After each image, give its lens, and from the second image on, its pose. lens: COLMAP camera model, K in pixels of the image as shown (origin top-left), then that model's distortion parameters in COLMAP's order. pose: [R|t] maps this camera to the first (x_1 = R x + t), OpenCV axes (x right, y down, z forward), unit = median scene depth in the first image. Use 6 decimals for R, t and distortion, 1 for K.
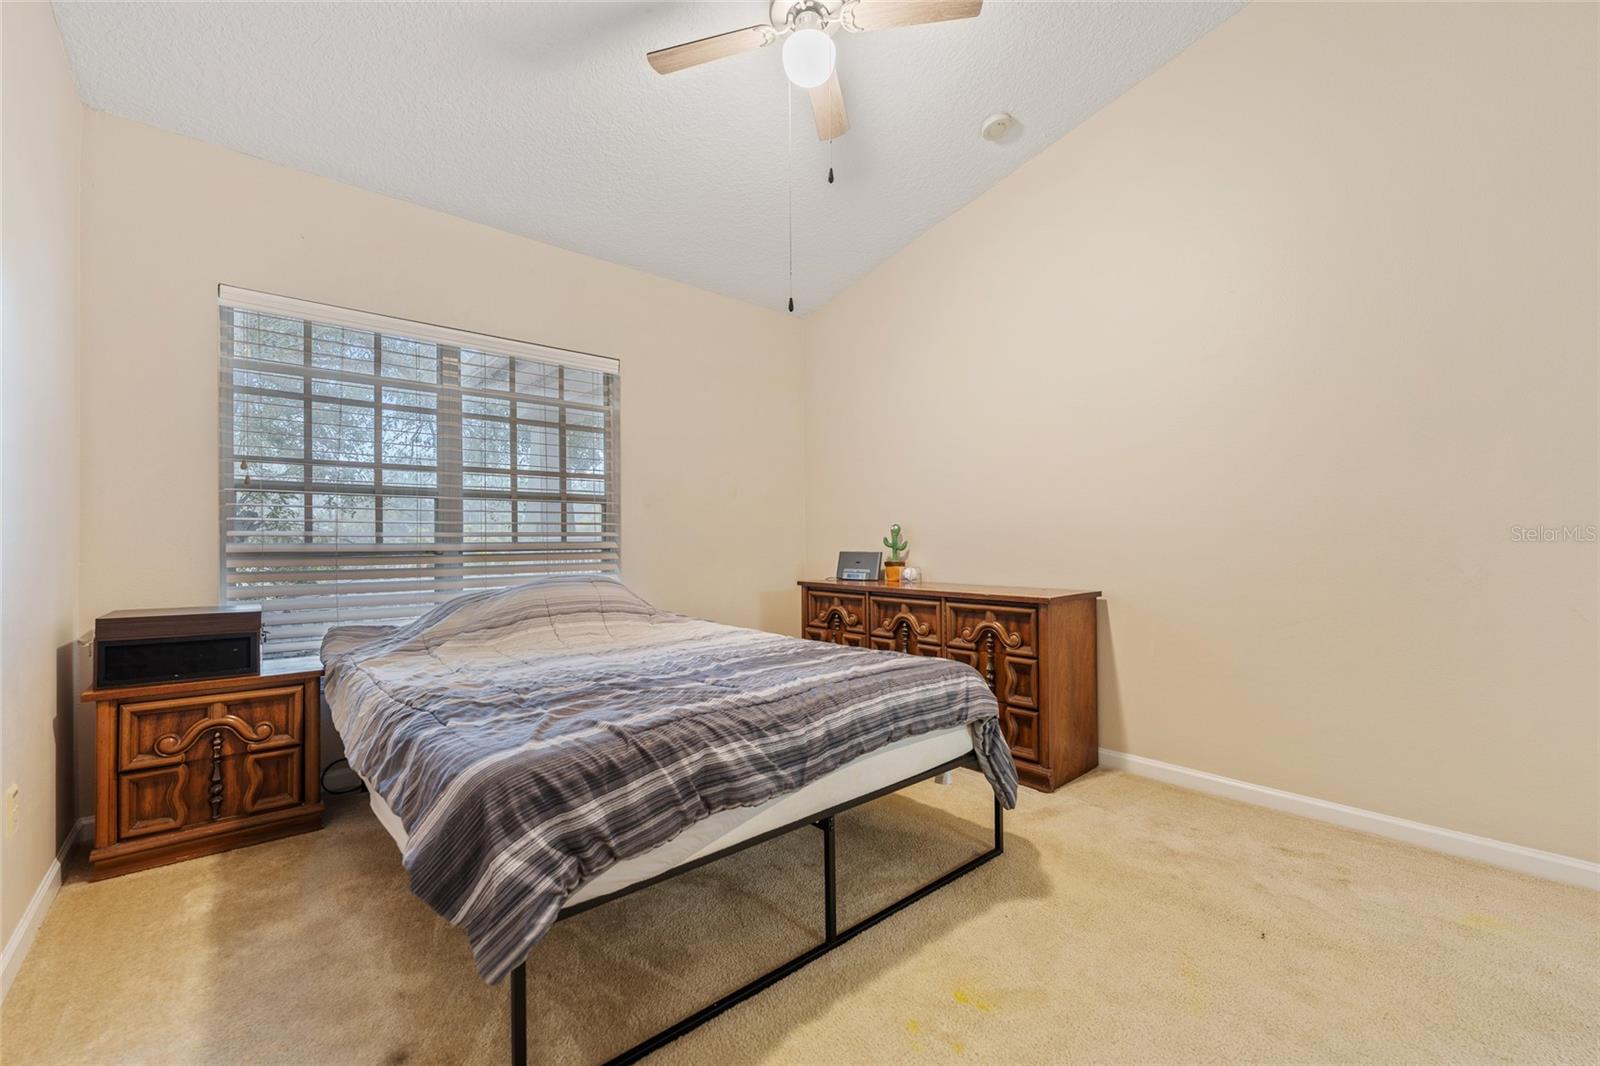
lens RADIAL K [[656.1, 0, 800.0], [0, 656.1, 533.0], [0, 0, 1]] dist [-0.000517, -0.000106]
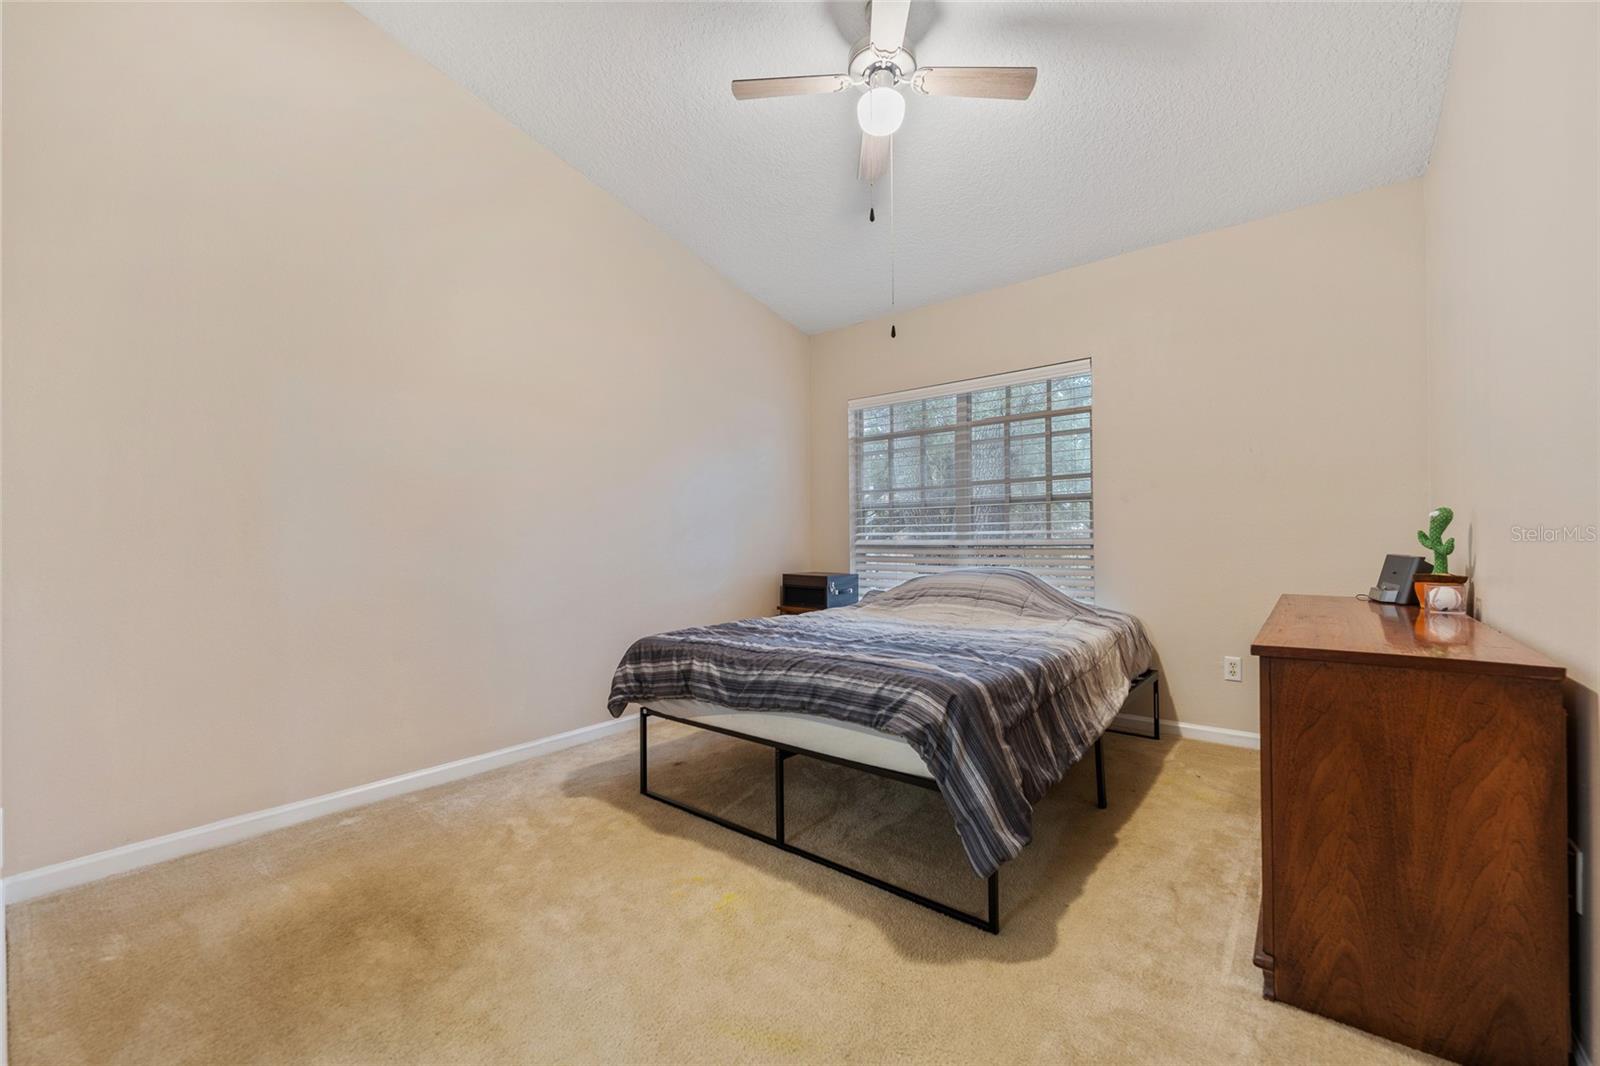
lens RADIAL K [[639.5, 0, 800.0], [0, 639.5, 533.0], [0, 0, 1]] dist [-0.041448, -0.000114]
pose [[0.167213, -0.008970, -0.985880, 1.179372], [0.016951, 0.999837, -0.006222, 0.004897], [0.985775, -0.015671, 0.167338, 0.747188]]
